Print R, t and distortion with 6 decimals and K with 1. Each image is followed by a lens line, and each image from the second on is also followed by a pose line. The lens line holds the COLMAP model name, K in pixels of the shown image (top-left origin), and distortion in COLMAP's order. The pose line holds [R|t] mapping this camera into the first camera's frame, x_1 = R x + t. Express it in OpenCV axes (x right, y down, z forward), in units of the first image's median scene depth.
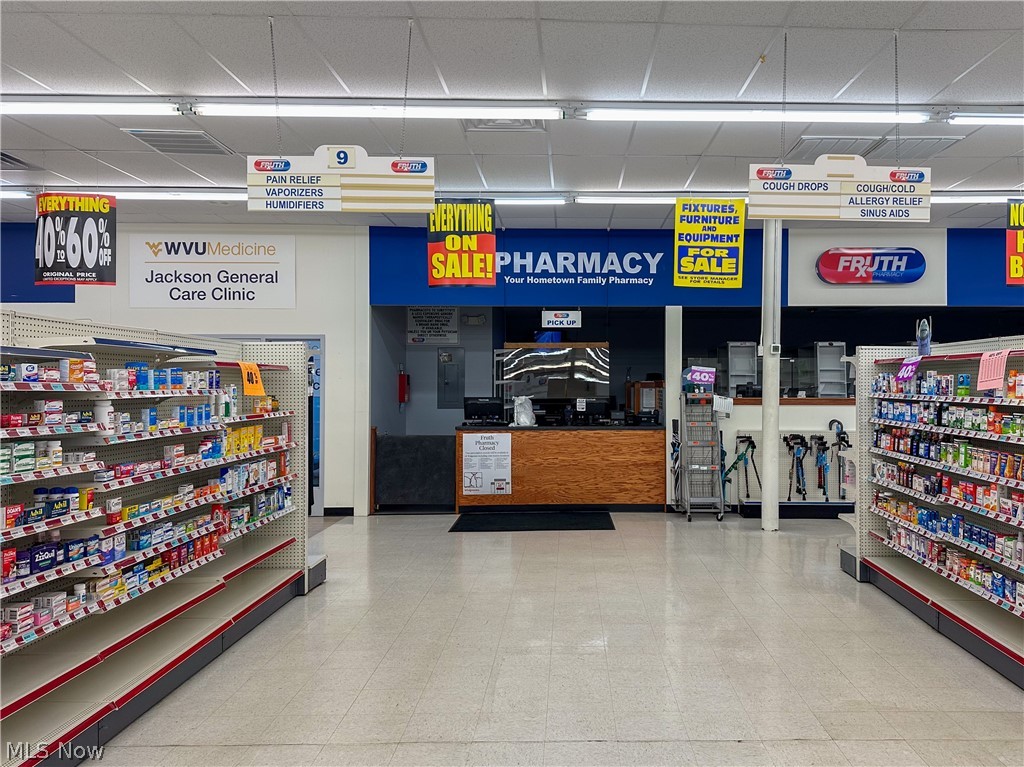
lens RADIAL K [[715.1, 0, 510.2], [0, 715.1, 384.2], [0, 0, 1]] dist [0.008751, -0.004703]
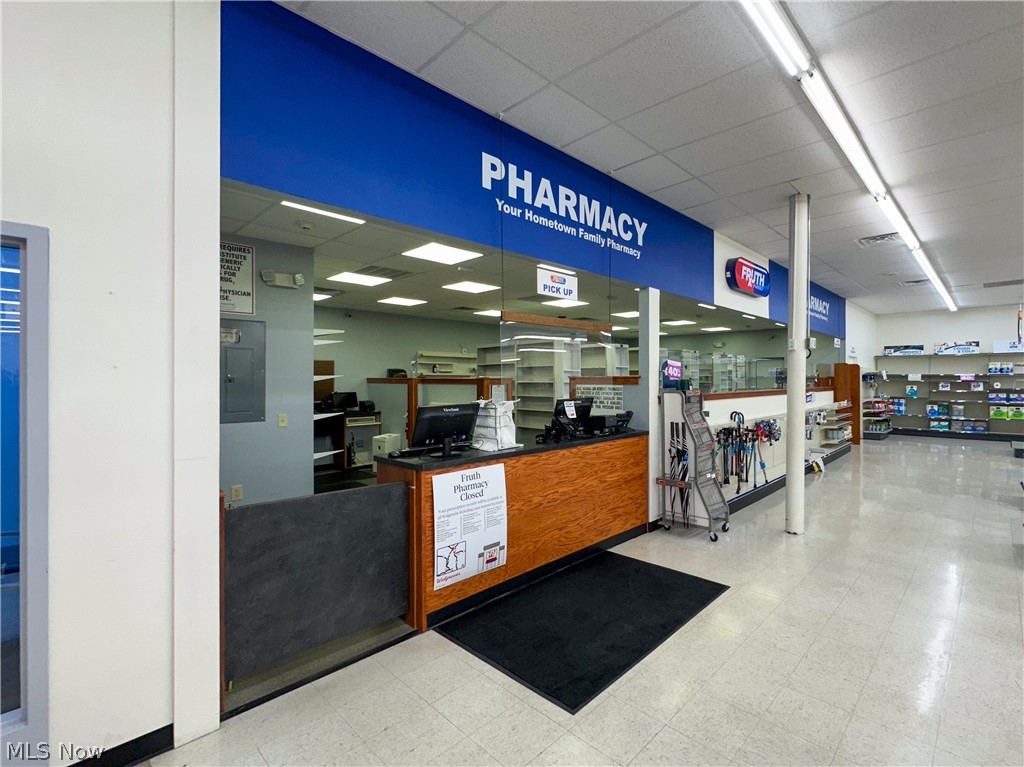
lens RADIAL K [[469.7, 0, 516.0], [0, 469.7, 381.5], [0, 0, 1]] dist [-0.018247, -0.000173]
pose [[0.640858, -0.005552, 0.767639, -0.297294], [0.002705, 0.999984, 0.004974, -0.001814], [-0.767654, -0.001112, 0.640863, 0.747138]]
